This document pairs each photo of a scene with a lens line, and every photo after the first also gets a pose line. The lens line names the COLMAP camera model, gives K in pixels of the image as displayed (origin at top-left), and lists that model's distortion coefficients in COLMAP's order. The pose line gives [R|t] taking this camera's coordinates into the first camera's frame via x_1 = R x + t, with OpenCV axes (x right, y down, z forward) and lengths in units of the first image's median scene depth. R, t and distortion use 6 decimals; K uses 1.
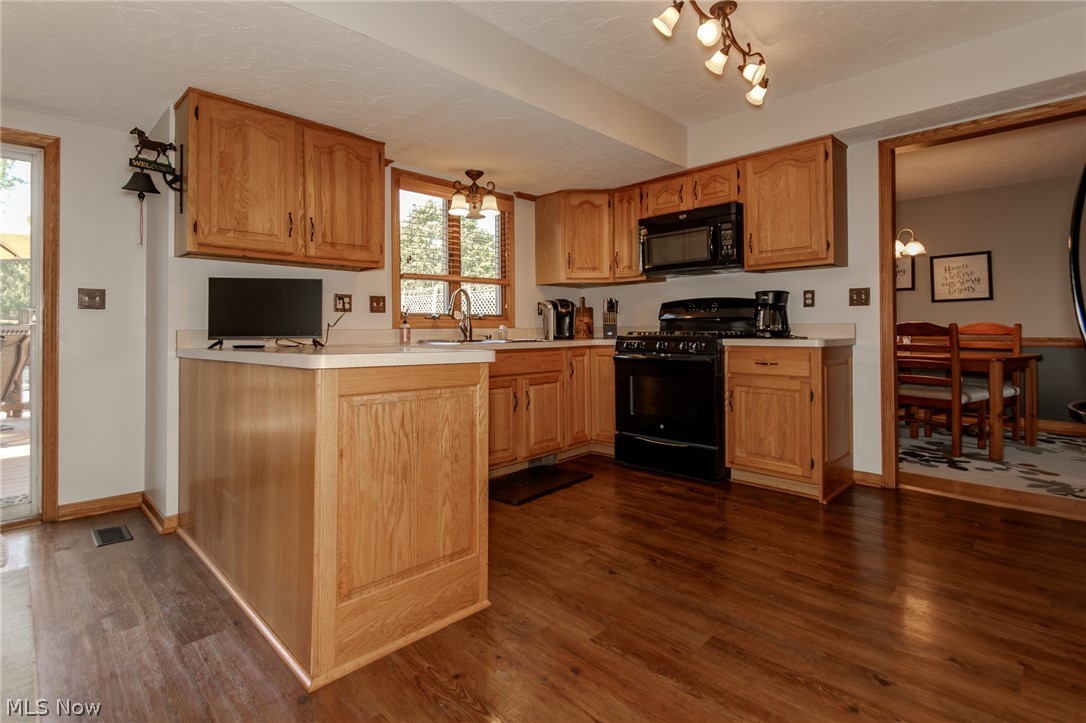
lens RADIAL K [[510.1, 0, 541.0], [0, 510.1, 318.8], [0, 0, 1]] dist [0.008966, -0.004670]
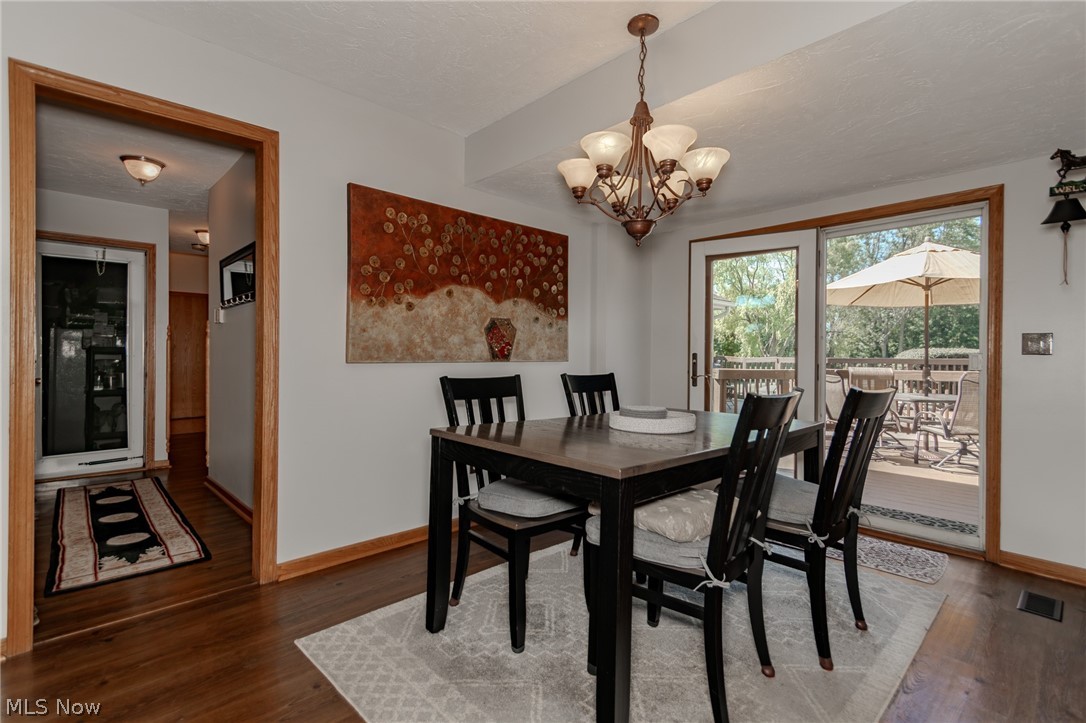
lens RADIAL K [[510.1, 0, 545.6], [0, 510.1, 351.8], [0, 0, 1]] dist [0.008966, -0.004670]
pose [[-0.029363, -0.000249, -0.999569, 0.091233], [0.007880, 0.999969, -0.000480, -0.032123], [0.999538, -0.007891, -0.029360, 0.132621]]
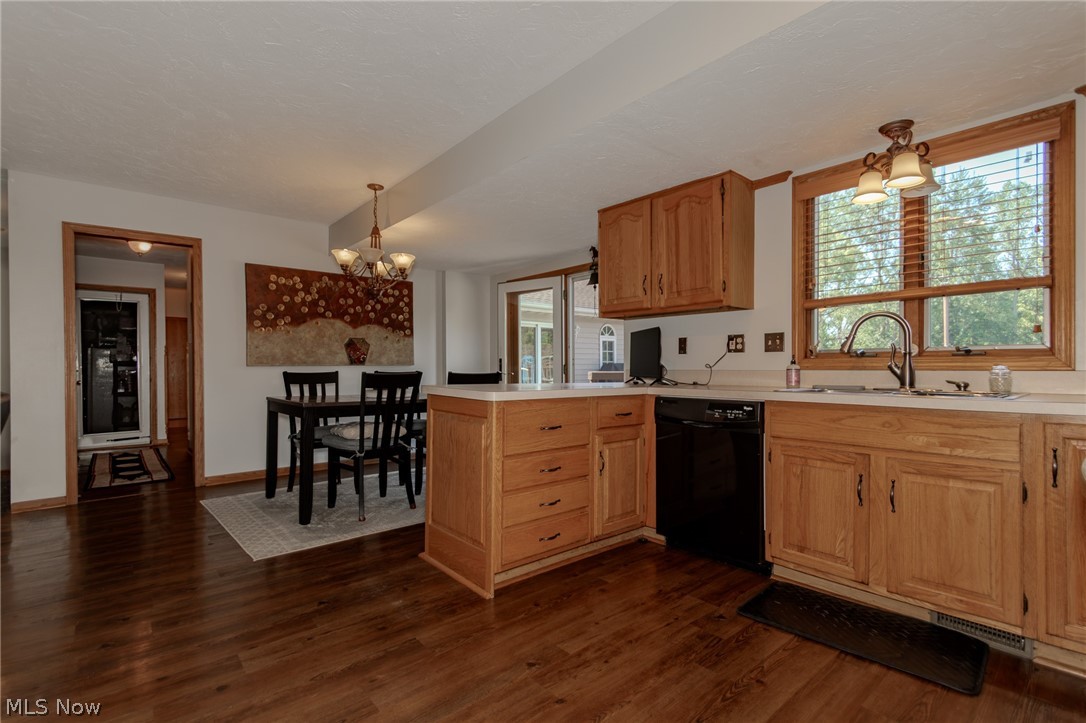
lens RADIAL K [[510.1, 0, 538.9], [0, 510.1, 365.4], [0, 0, 1]] dist [0.008966, -0.004670]
pose [[-0.080852, 0.004098, -0.996718, 0.744727], [0.021761, 0.999760, 0.002345, 0.000793], [0.996489, -0.021500, -0.080921, 0.829909]]
